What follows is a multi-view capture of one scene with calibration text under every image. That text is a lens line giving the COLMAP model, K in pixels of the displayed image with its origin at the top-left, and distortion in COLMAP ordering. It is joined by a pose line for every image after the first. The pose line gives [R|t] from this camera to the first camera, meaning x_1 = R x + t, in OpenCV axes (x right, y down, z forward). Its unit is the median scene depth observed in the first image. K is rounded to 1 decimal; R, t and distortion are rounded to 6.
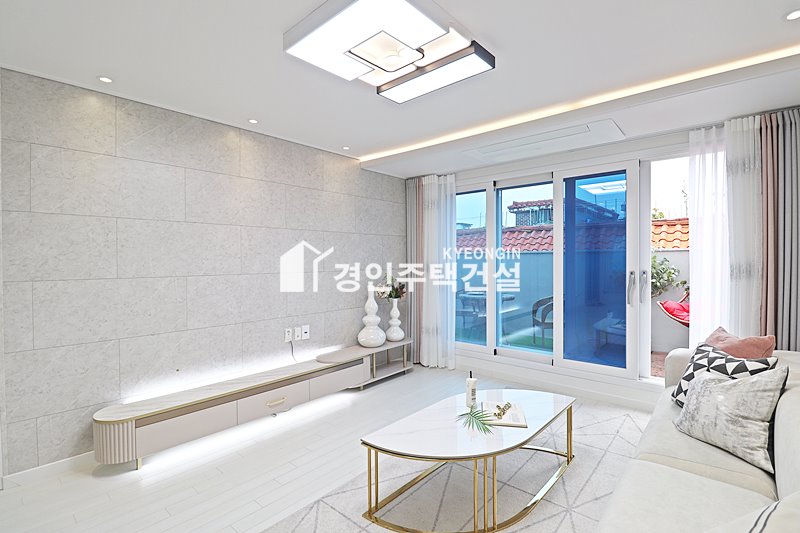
lens RADIAL K [[372.4, 0, 400.2], [0, 372.4, 263.9], [0, 0, 1]] dist [-0.000515, -0.013691]
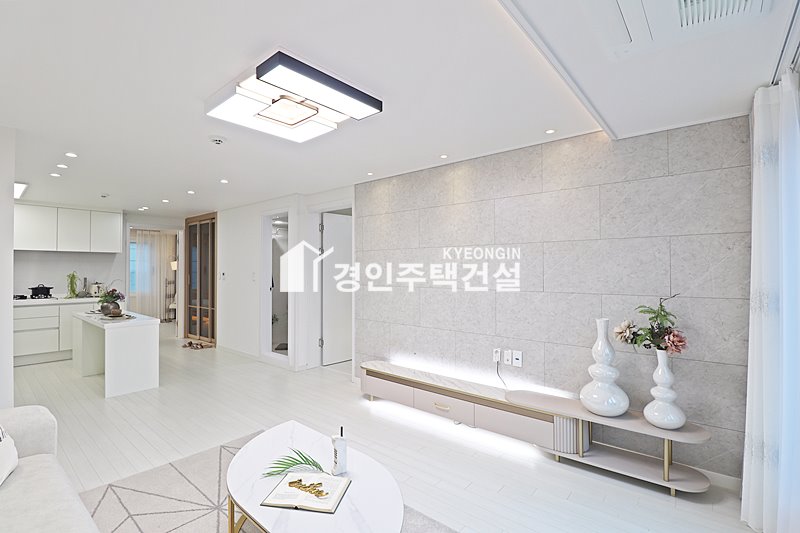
lens RADIAL K [[370.3, 0, 406.8], [0, 370.3, 265.6], [0, 0, 1]] dist [-0.000923, -0.018030]
pose [[0.026972, -0.005635, -0.999620, 0.646217], [-0.010103, 0.999932, -0.005909, -0.031540], [0.999585, 0.010258, 0.026913, 0.740598]]
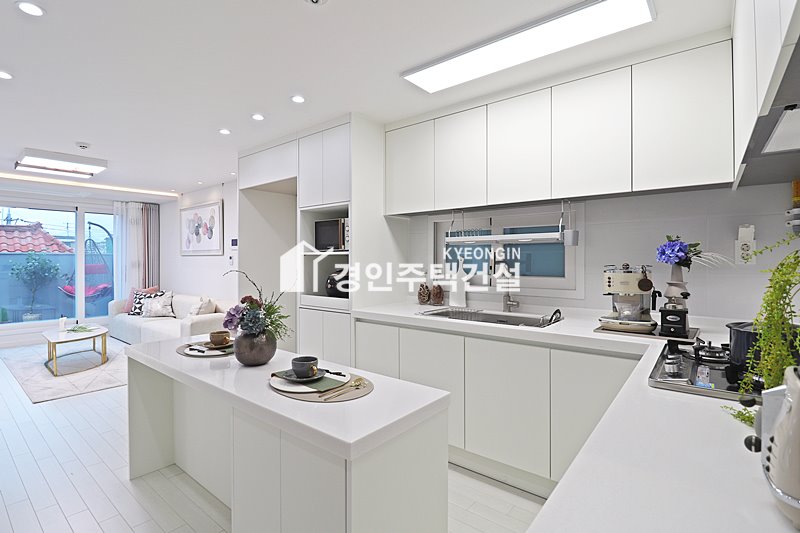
lens RADIAL K [[385.2, 0, 401.1], [0, 385.2, 261.4], [0, 0, 1]] dist [0.001184, -0.015193]
pose [[-0.045278, 0.003098, 0.998970, -1.312721], [0.011640, 0.999929, -0.002573, 0.018292], [-0.998907, 0.011511, -0.045311, -0.499719]]
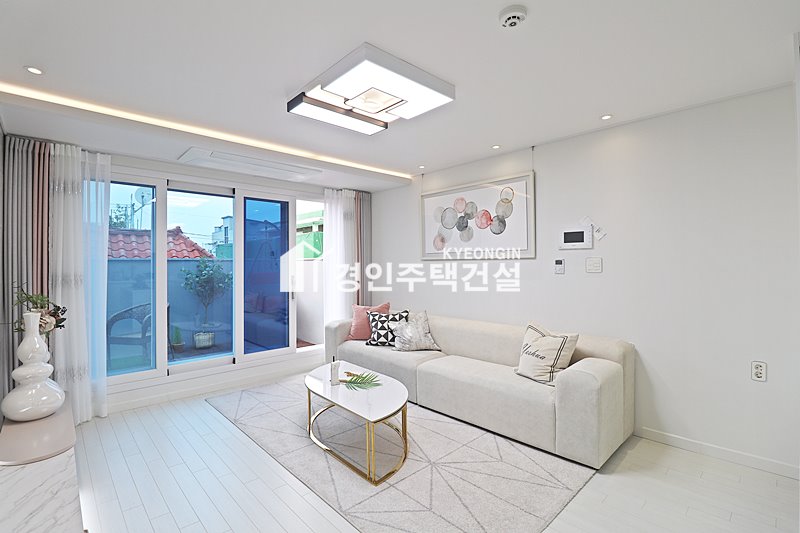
lens RADIAL K [[372.7, 0, 399.2], [0, 372.7, 260.6], [0, 0, 1]] dist [0.001157, -0.012221]
pose [[0.099704, 0.017260, 0.994867, -0.690565], [0.017265, 0.999669, -0.019073, -0.001970], [-0.994867, 0.019078, 0.099373, 0.434658]]
